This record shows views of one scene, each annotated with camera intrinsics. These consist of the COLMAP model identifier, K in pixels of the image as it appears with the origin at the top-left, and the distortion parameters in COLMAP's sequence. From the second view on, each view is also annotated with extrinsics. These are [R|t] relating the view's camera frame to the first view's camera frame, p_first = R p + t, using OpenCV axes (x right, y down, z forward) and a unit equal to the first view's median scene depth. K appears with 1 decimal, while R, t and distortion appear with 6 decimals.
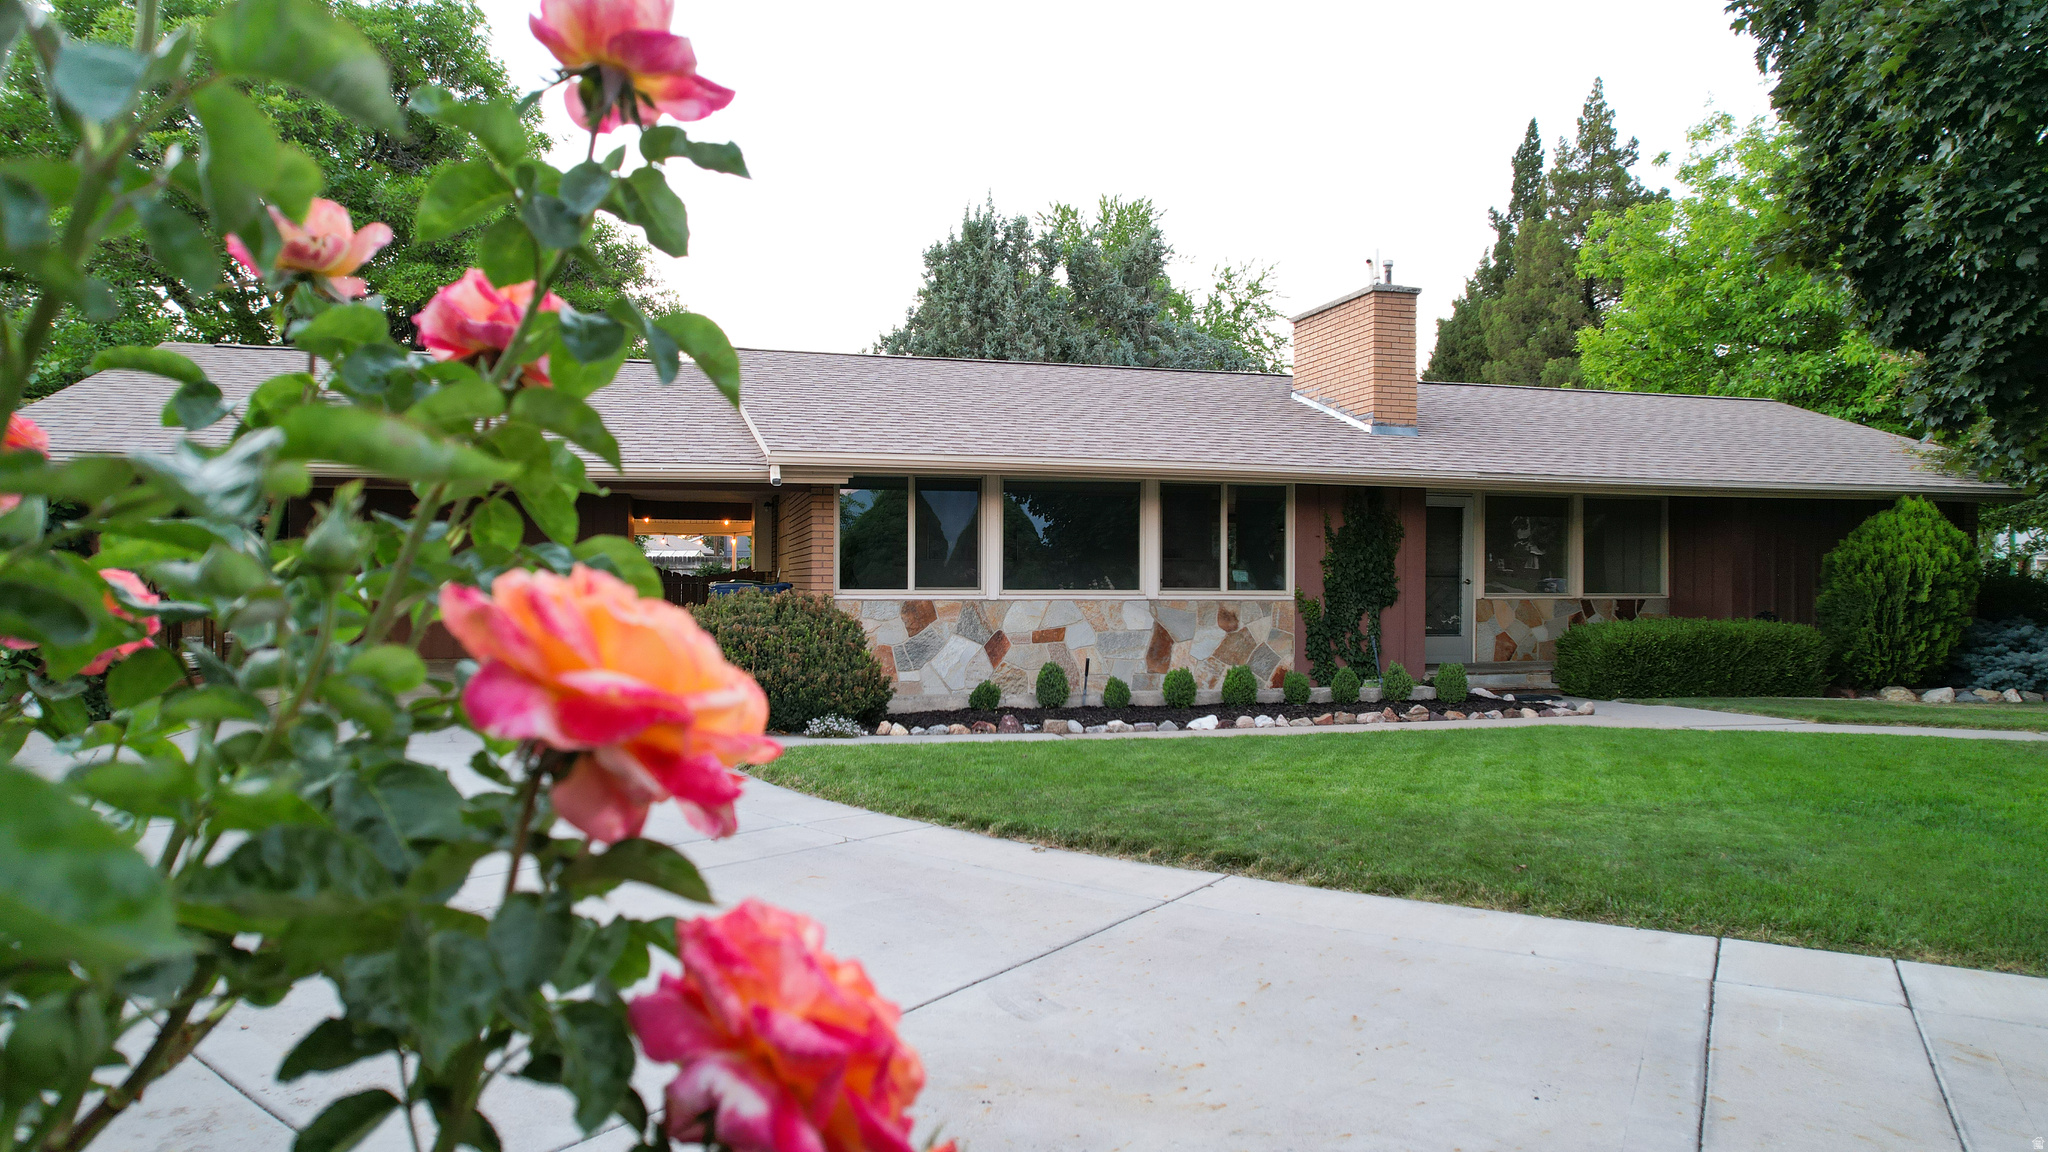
lens RADIAL K [[1234.6, 0, 1024.0], [0, 1234.6, 576.0], [0, 0, 1]] dist [-0.127322, 0.112924]
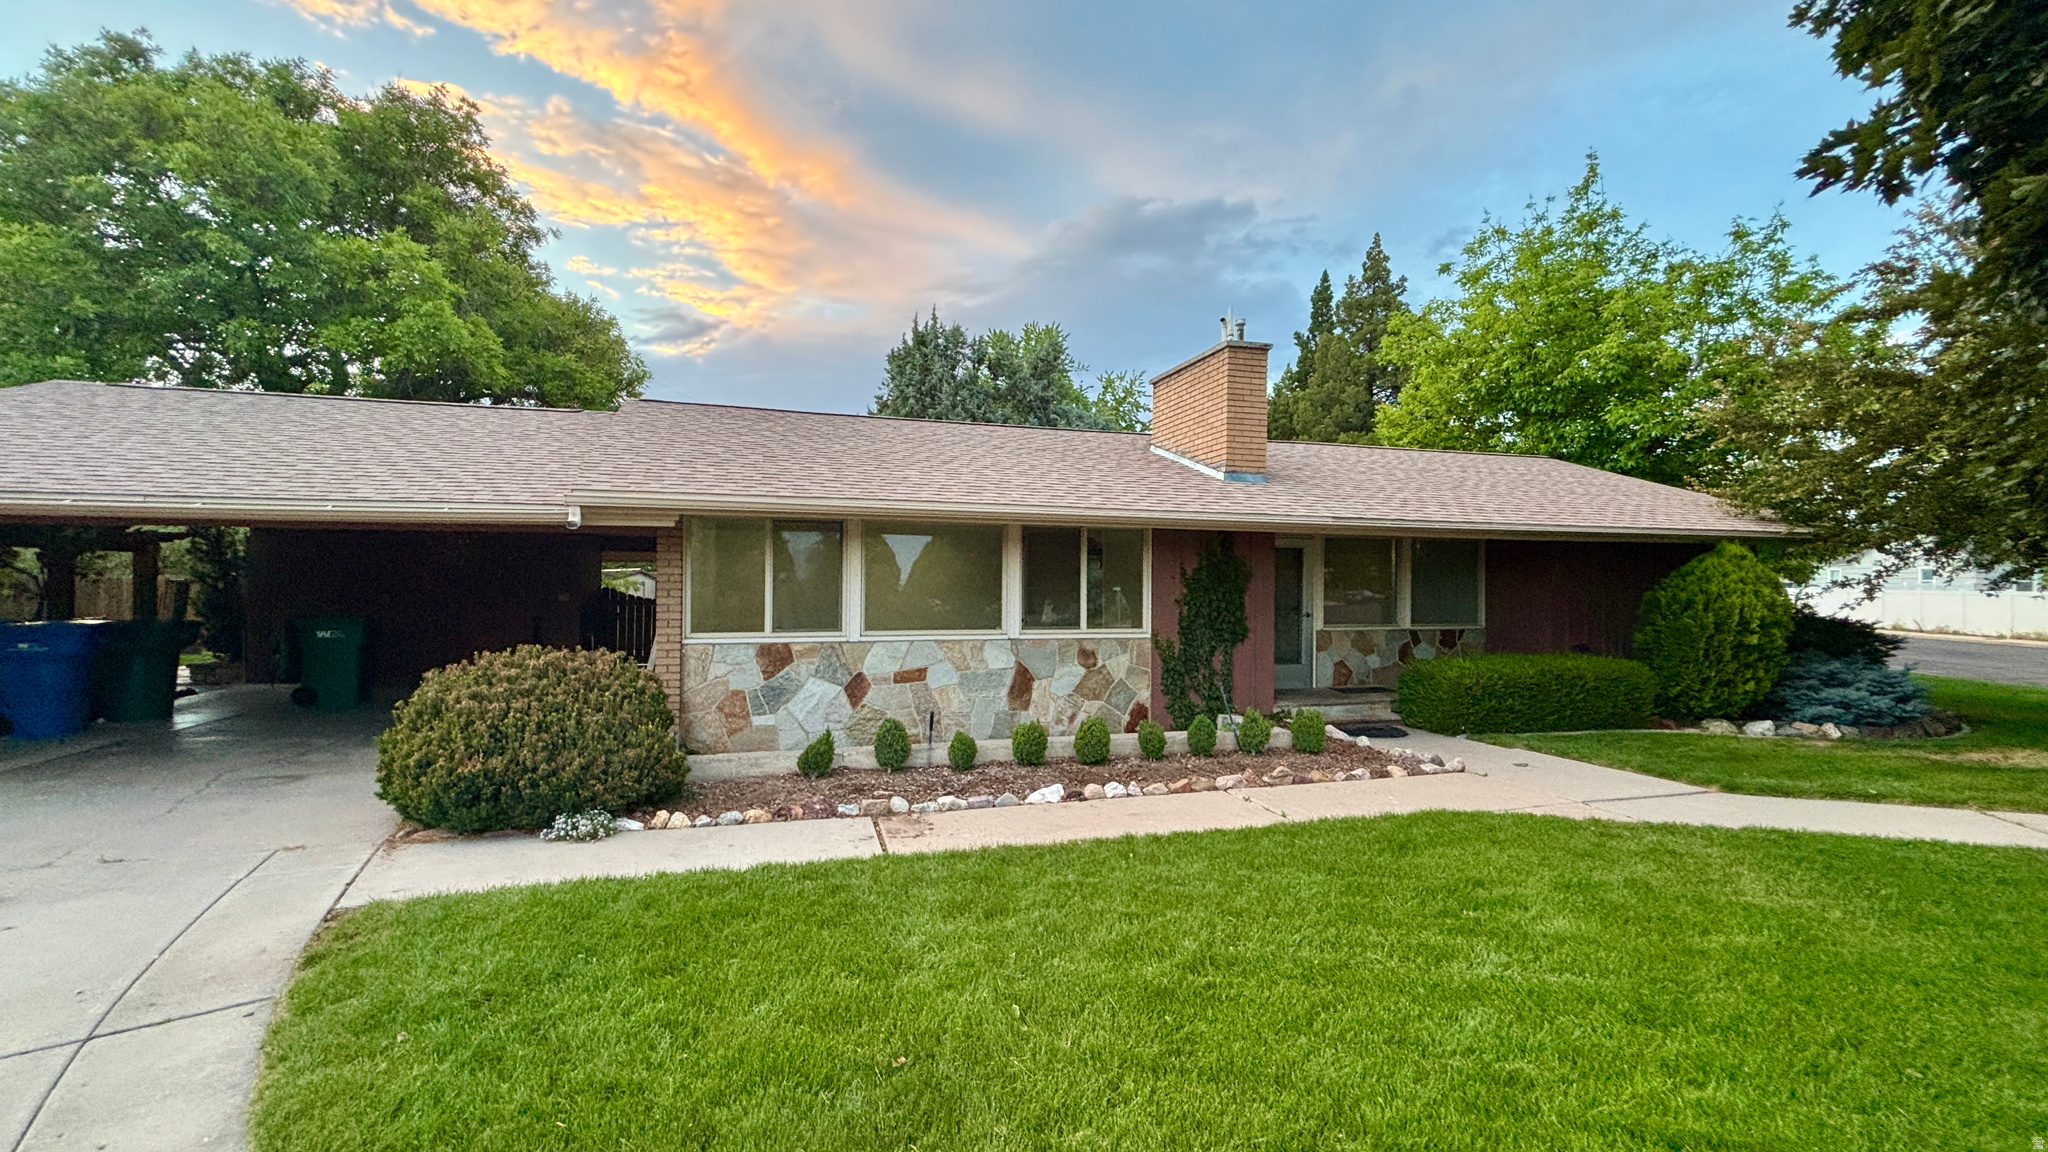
lens RADIAL K [[781.1, 0, 1024.0], [0, 781.1, 576.0], [0, 0, 1]] dist [-0.000137, -0.000054]
pose [[0.998856, 0.002864, 0.047735, 0.078917], [-0.002608, 0.999982, -0.005430, -0.029516], [-0.047750, 0.005299, 0.998845, 0.332973]]
